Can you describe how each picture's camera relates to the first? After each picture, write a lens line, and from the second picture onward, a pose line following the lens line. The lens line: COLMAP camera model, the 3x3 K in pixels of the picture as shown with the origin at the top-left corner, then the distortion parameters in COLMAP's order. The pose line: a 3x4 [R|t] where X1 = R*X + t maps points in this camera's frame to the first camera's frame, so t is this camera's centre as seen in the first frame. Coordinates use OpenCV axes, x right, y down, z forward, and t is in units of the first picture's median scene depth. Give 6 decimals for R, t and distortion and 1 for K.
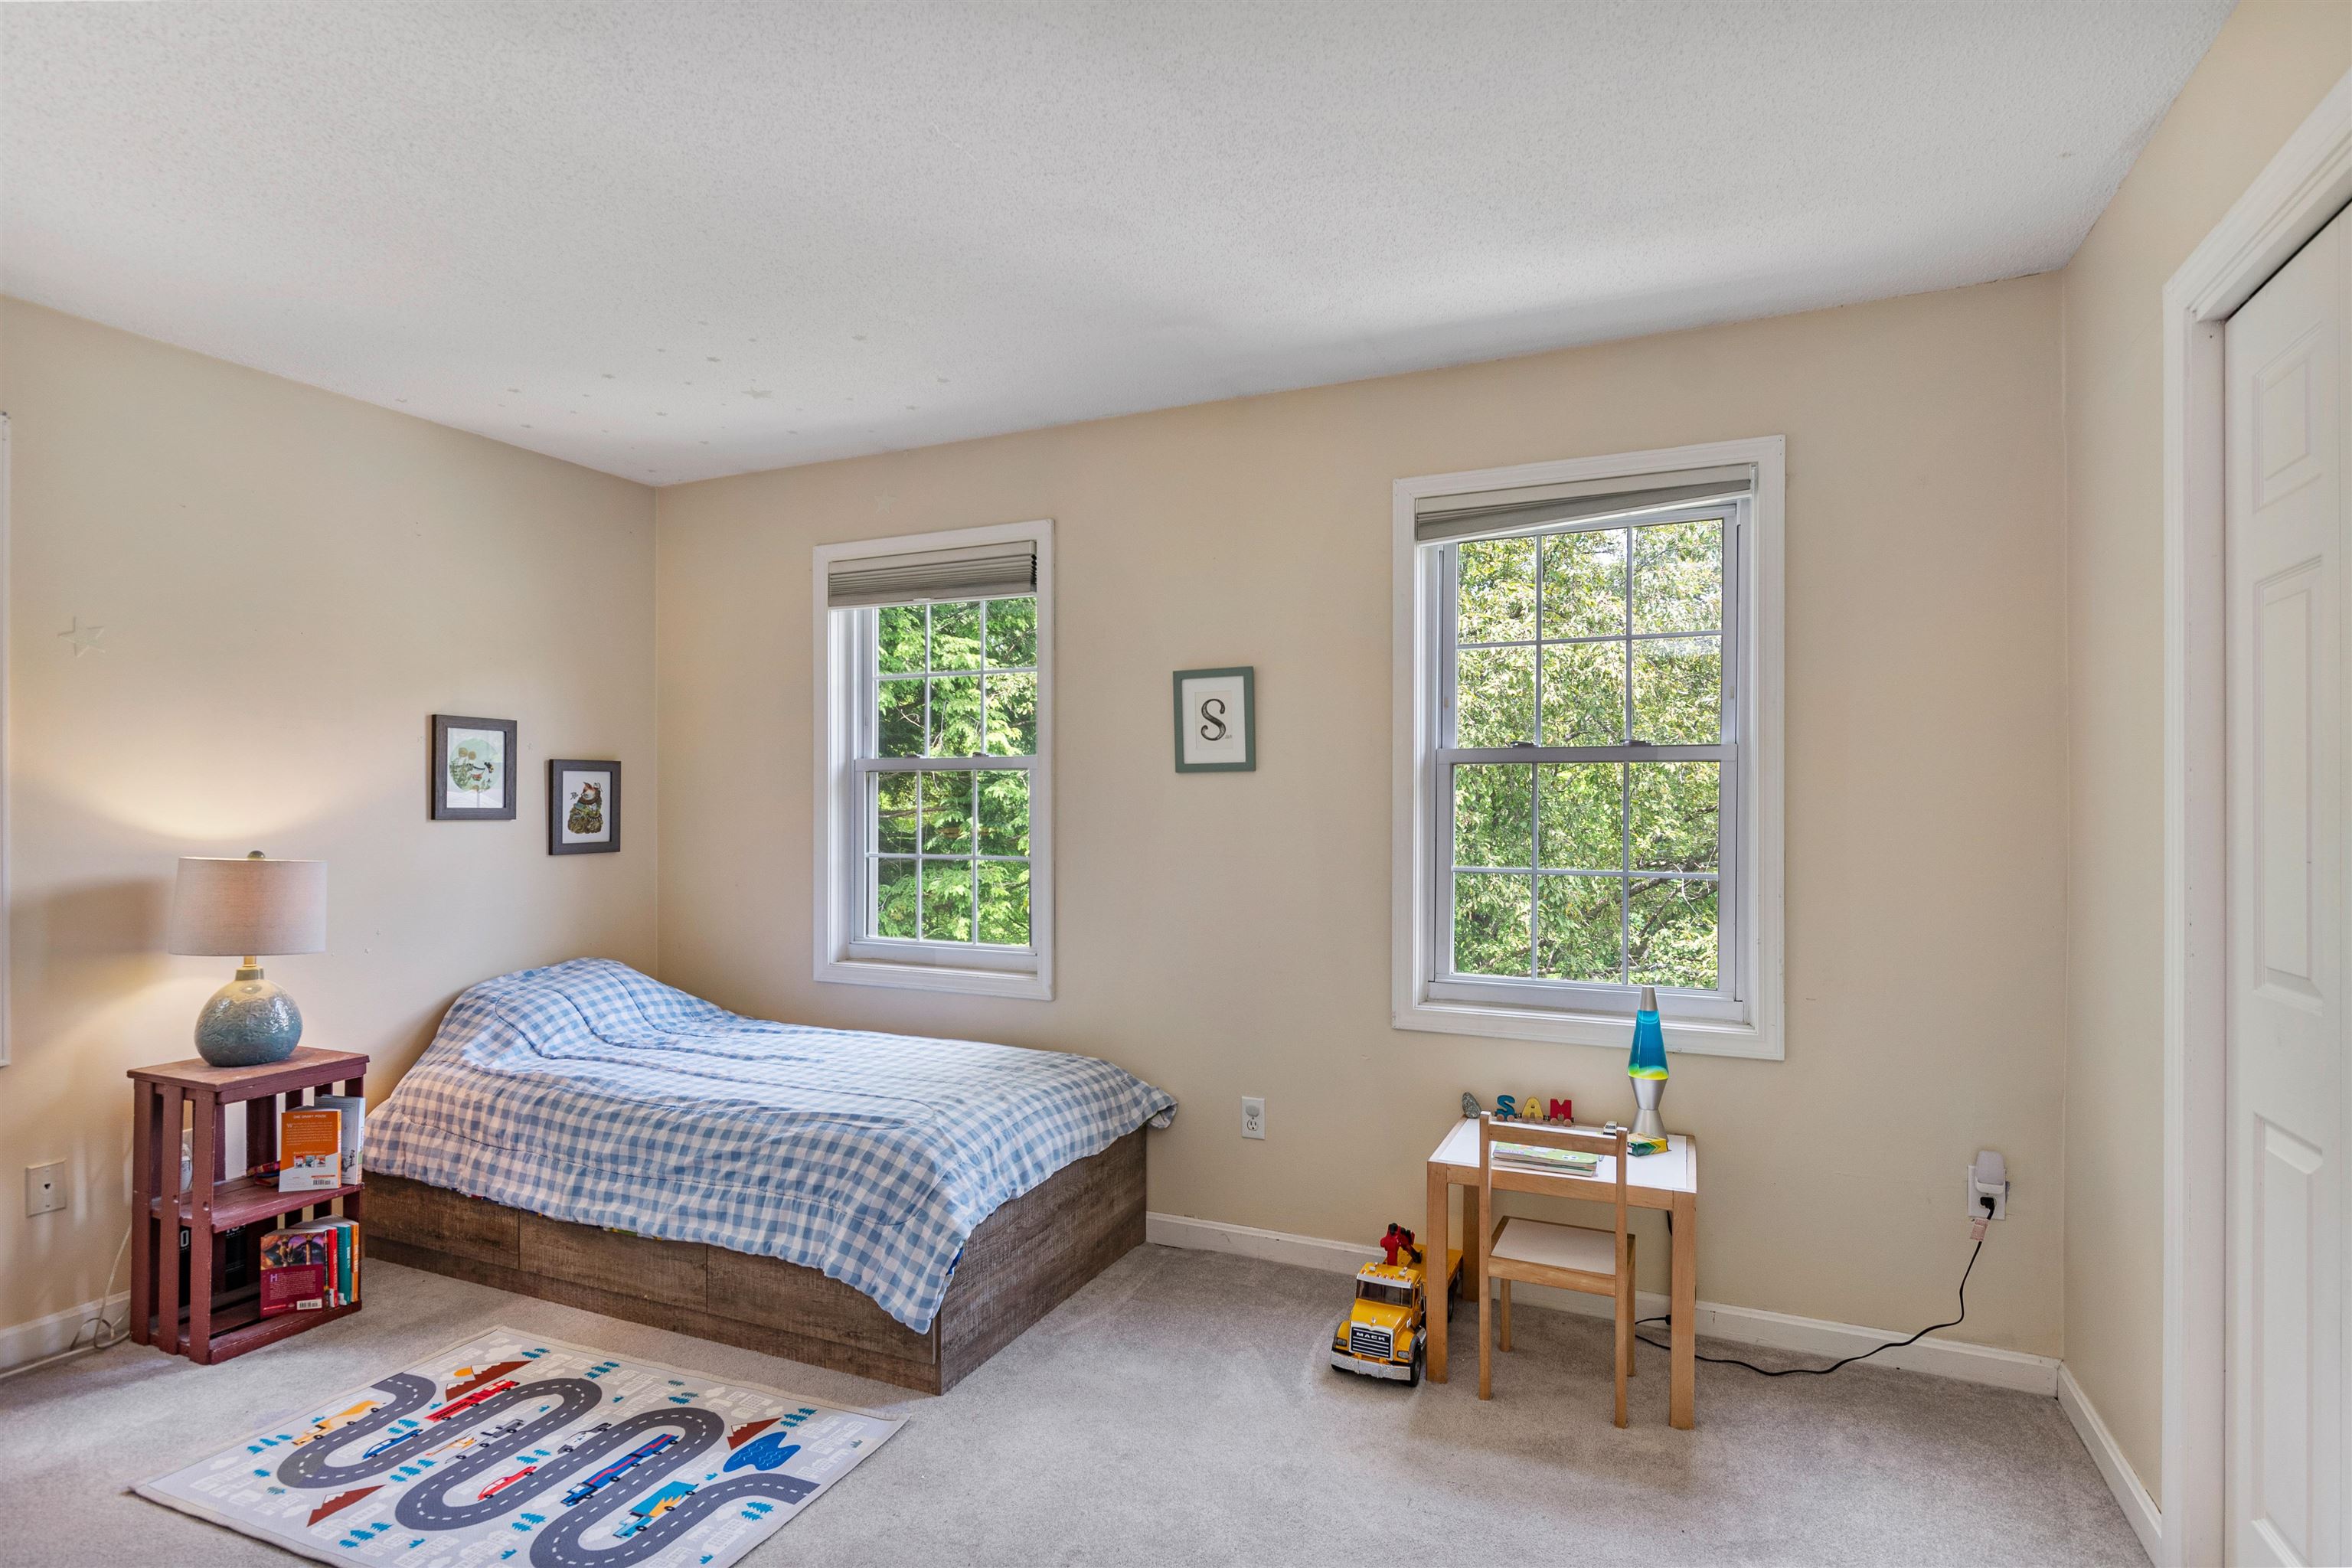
lens RADIAL K [[1184.7, 0, 1173.9], [0, 1184.7, 807.9], [0, 0, 1]] dist [-0.001934, 0.000339]
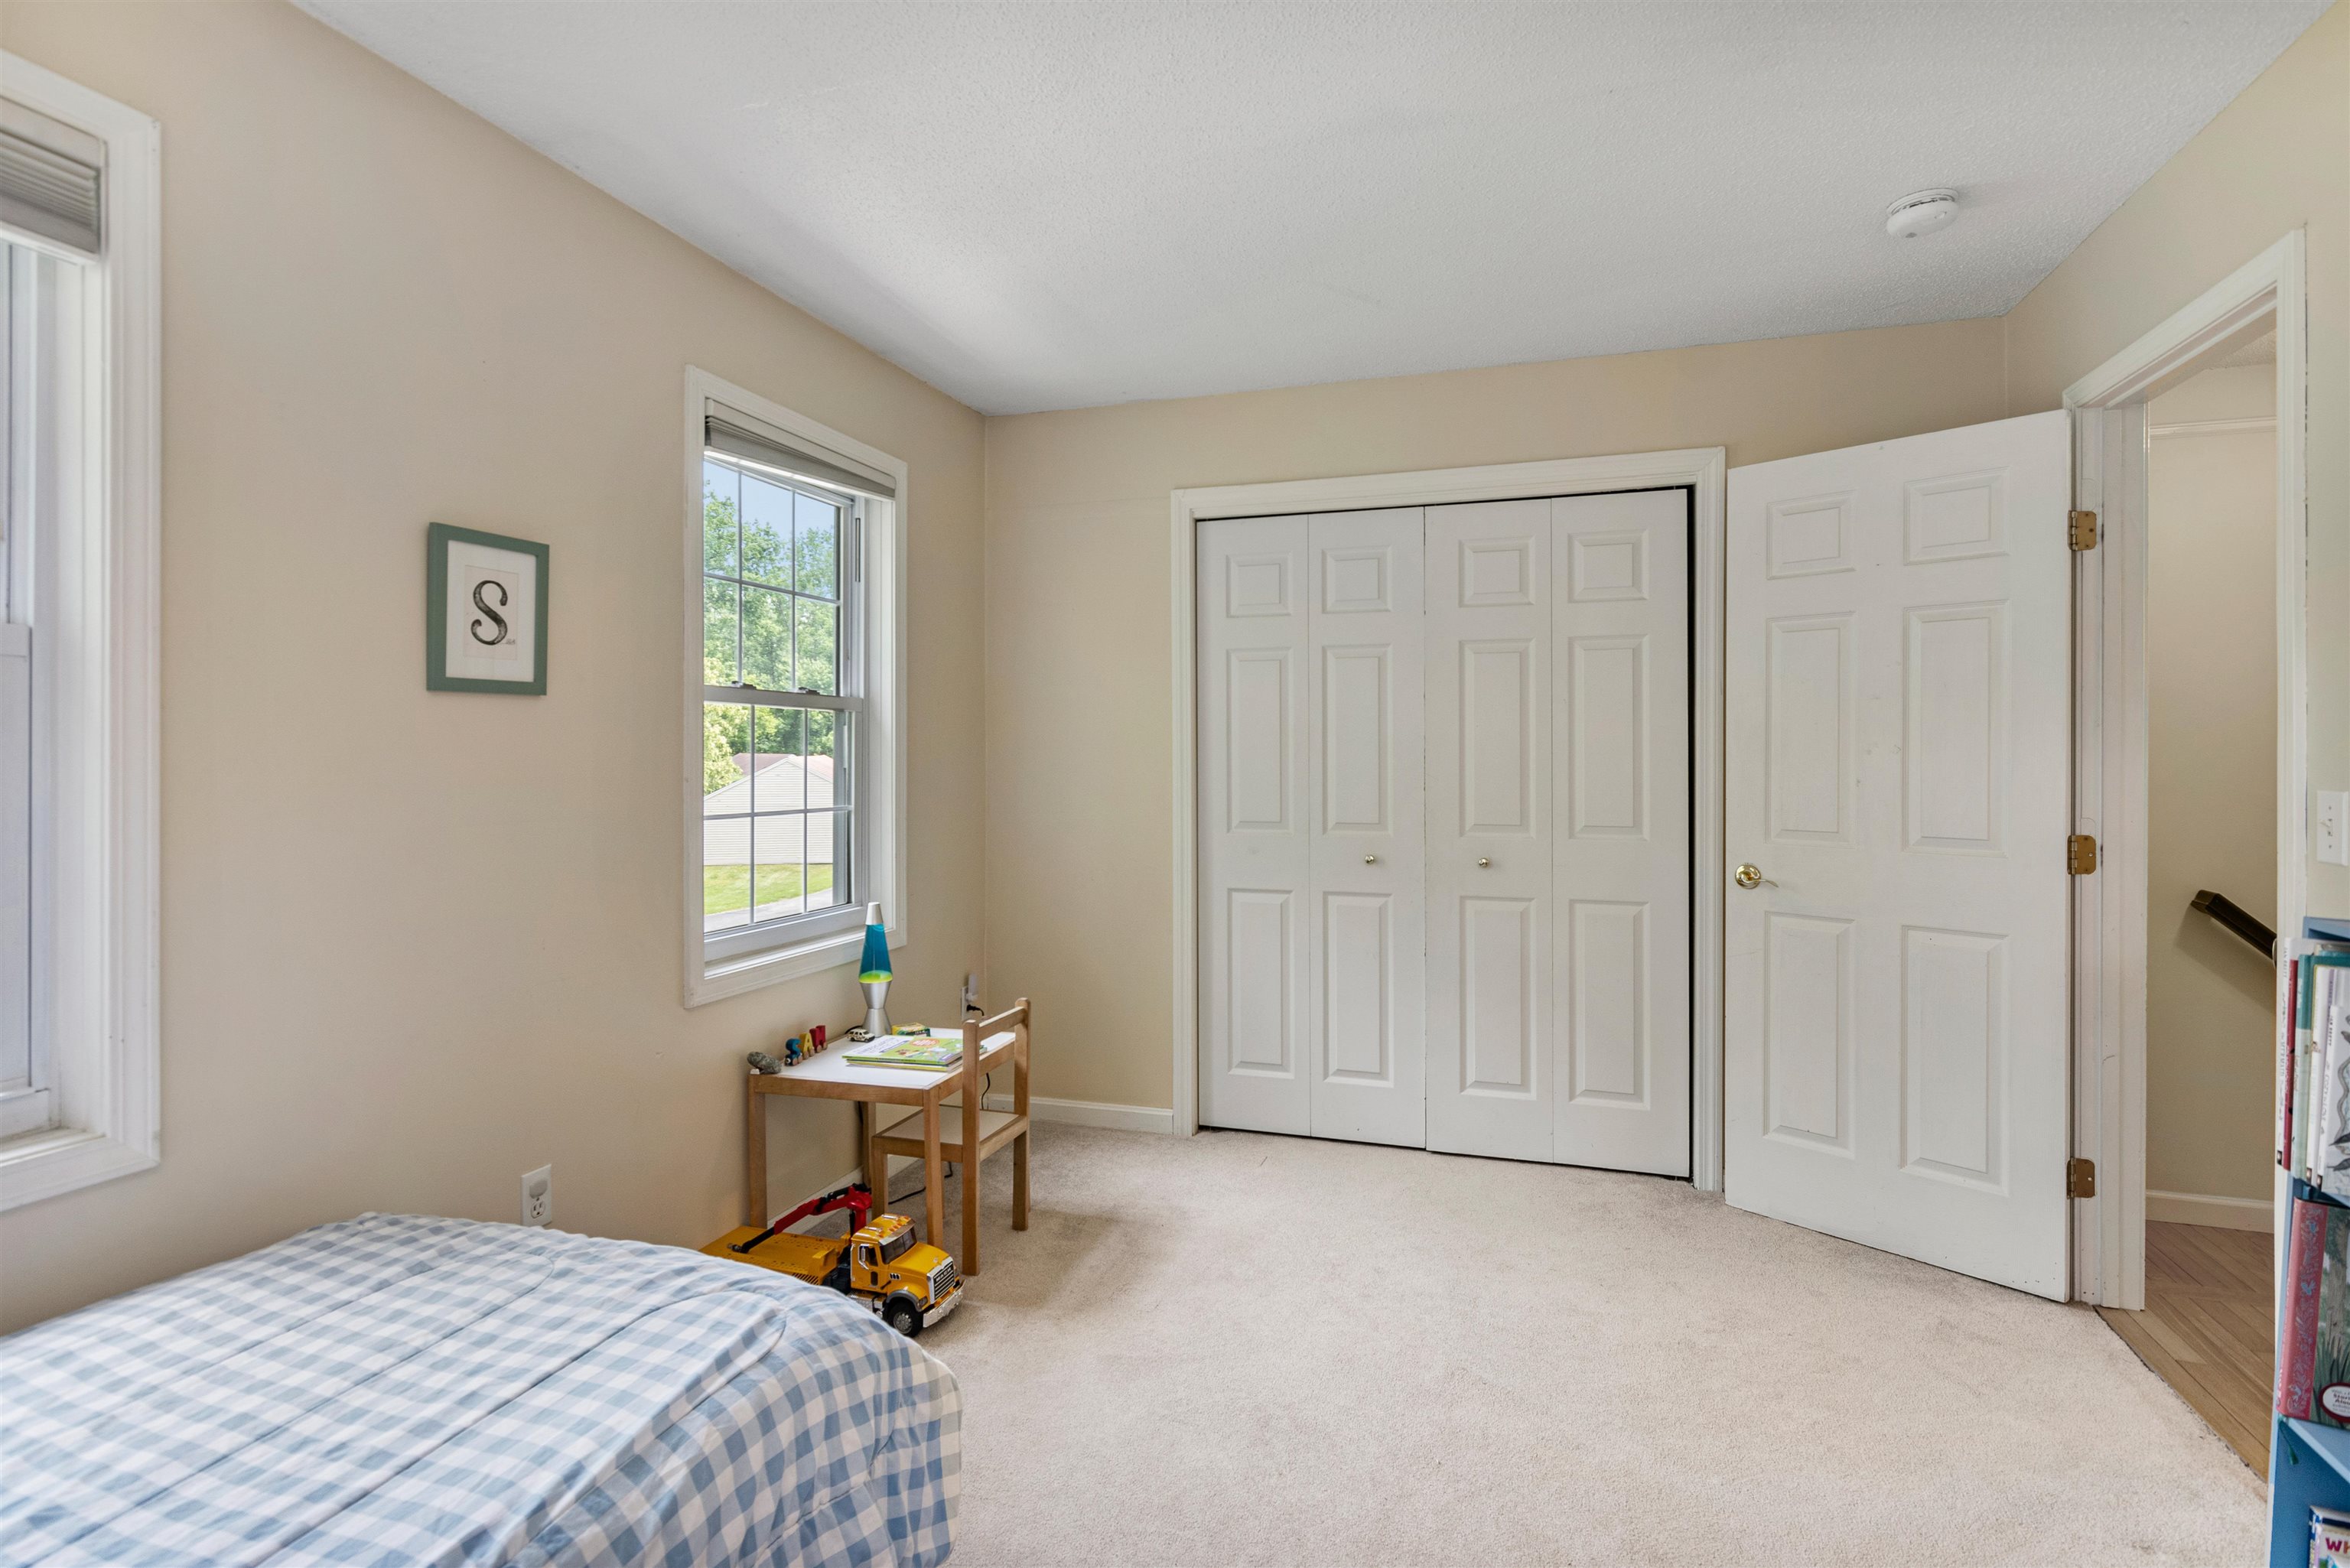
lens RADIAL K [[1151.9, 0, 1167.7], [0, 1151.9, 753.5], [0, 0, 1]] dist [0.001536, 0.001348]
pose [[-0.116412, -0.002809, 0.993197, -0.702982], [-0.001374, 0.999995, 0.002667, 0.000225], [-0.993200, -0.001055, -0.116416, 0.783558]]
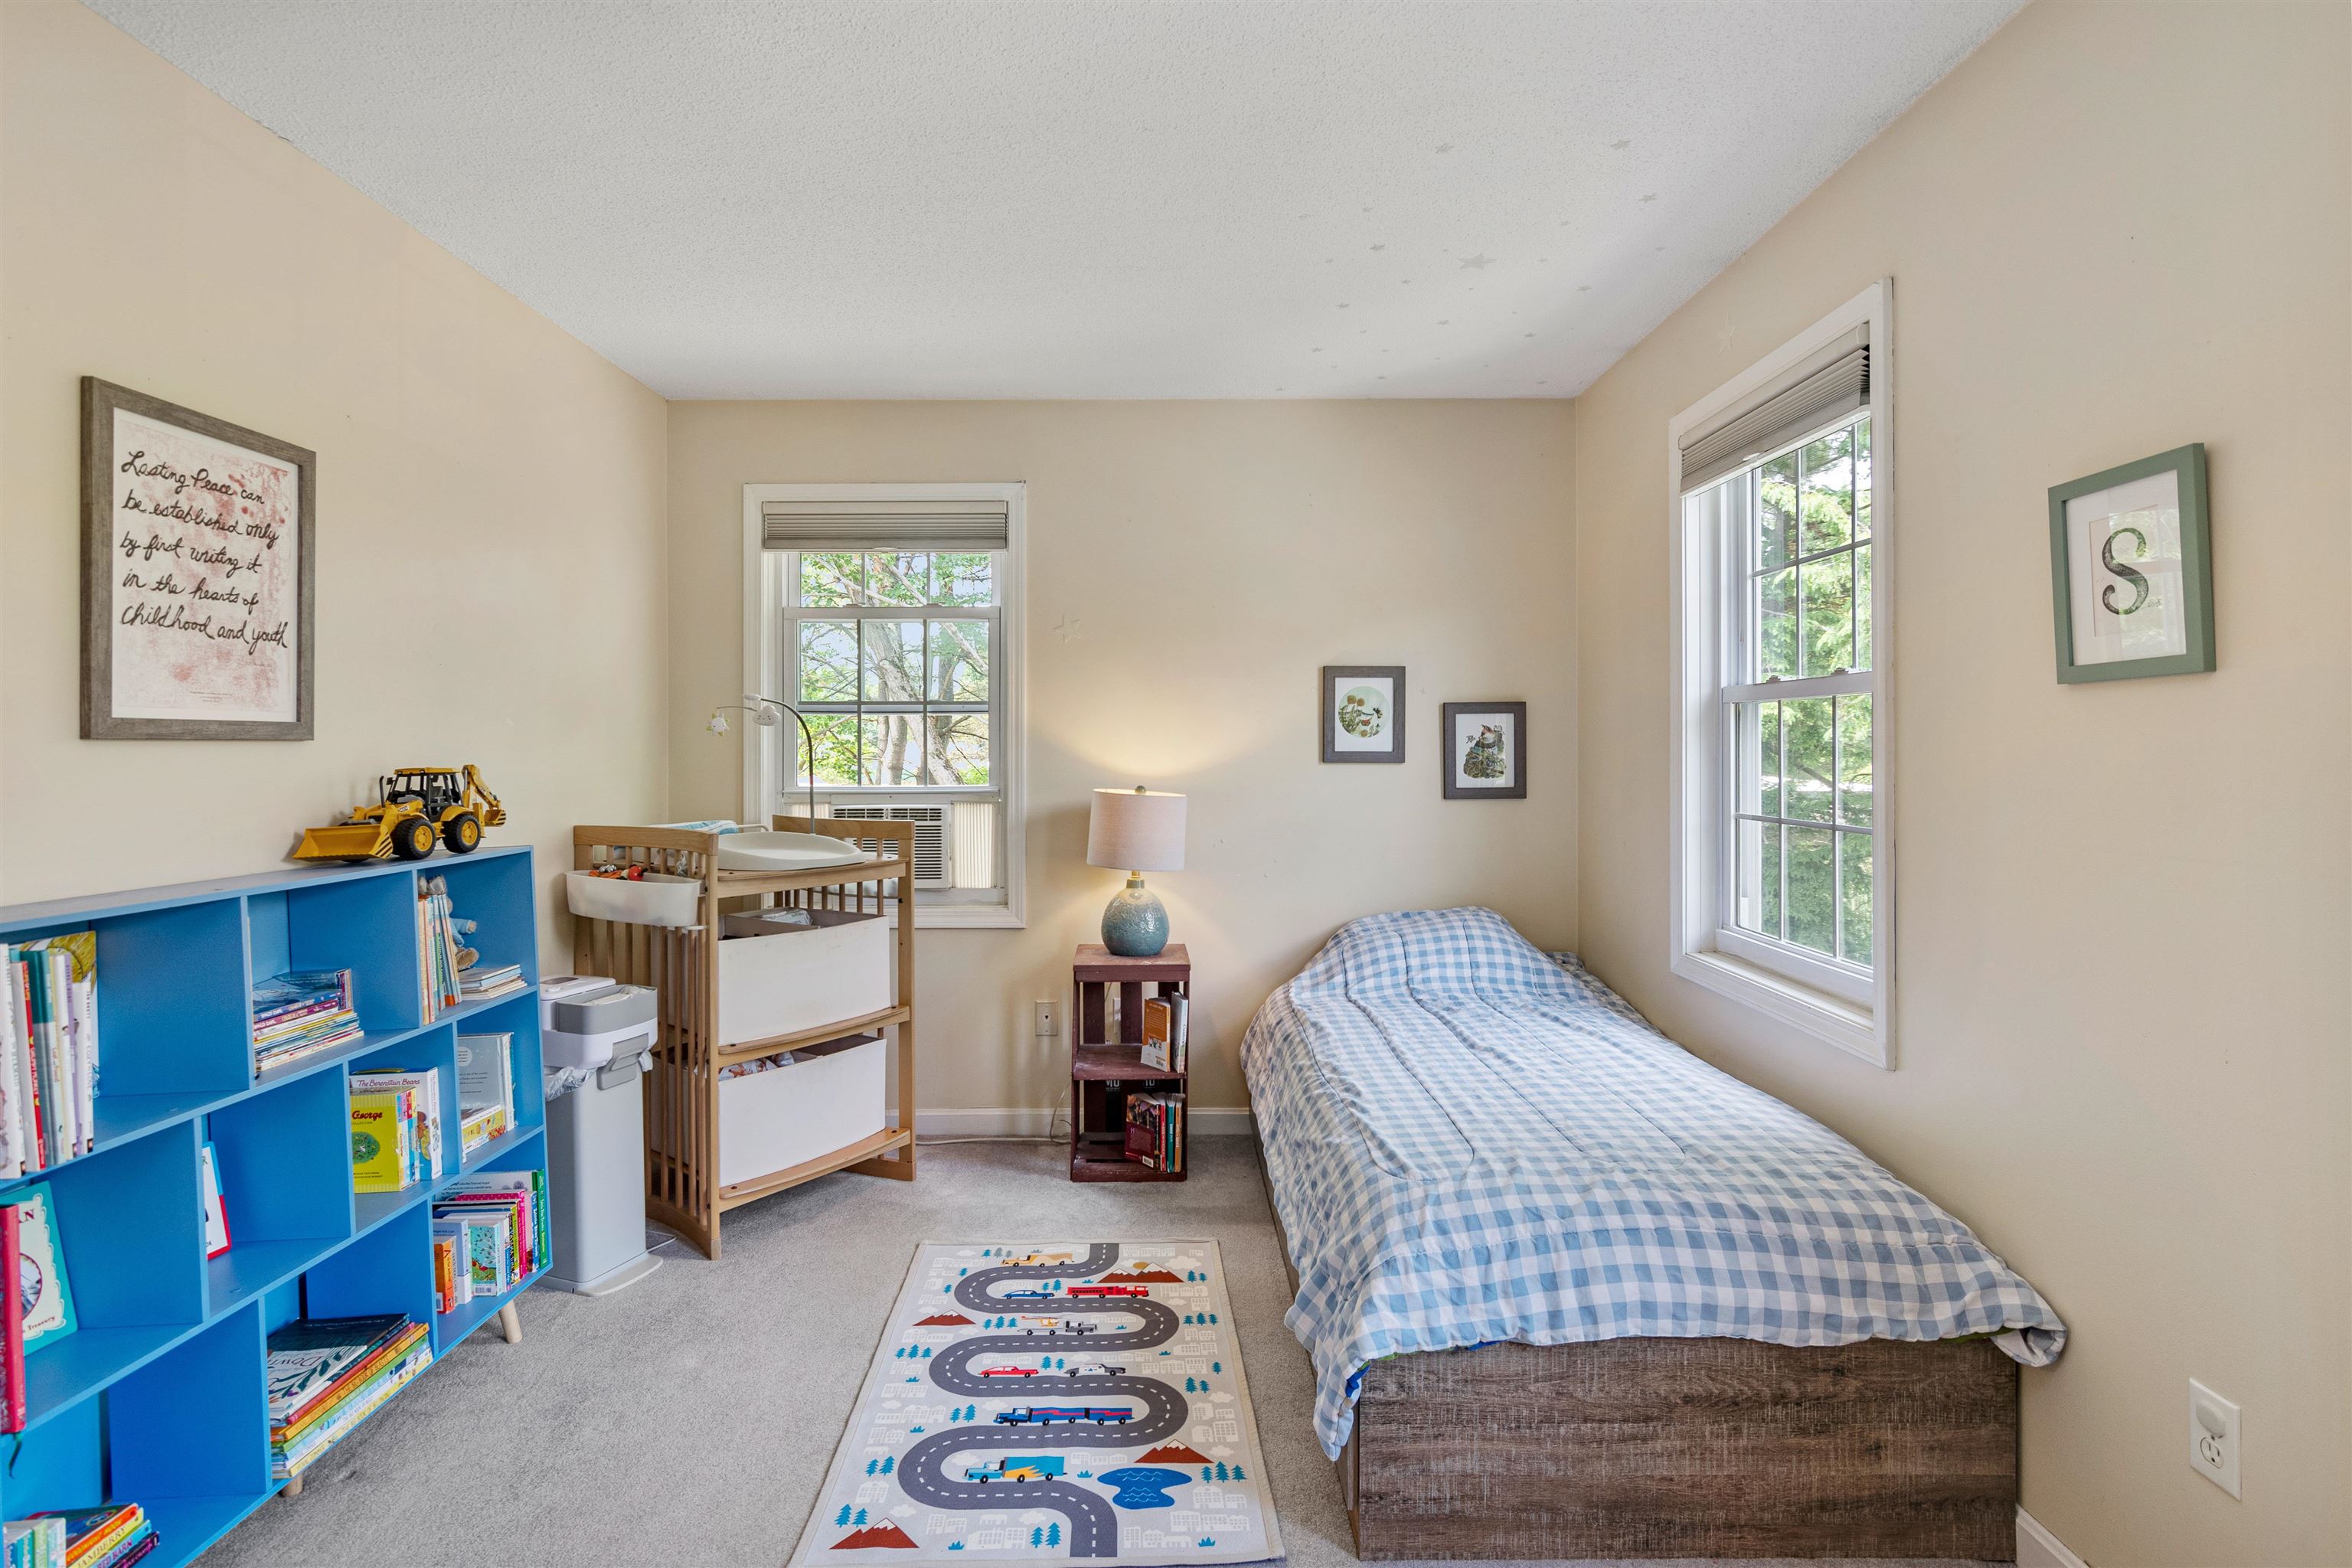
lens RADIAL K [[1153.0, 0, 1168.7], [0, 1153.0, 753.5], [0, 0, 1]] dist [0.001536, 0.001348]
pose [[0.419320, 0.002501, -0.907835, 0.330698], [-0.000217, 0.999996, 0.002655, -0.001180], [0.907838, -0.000916, 0.419319, 0.496251]]
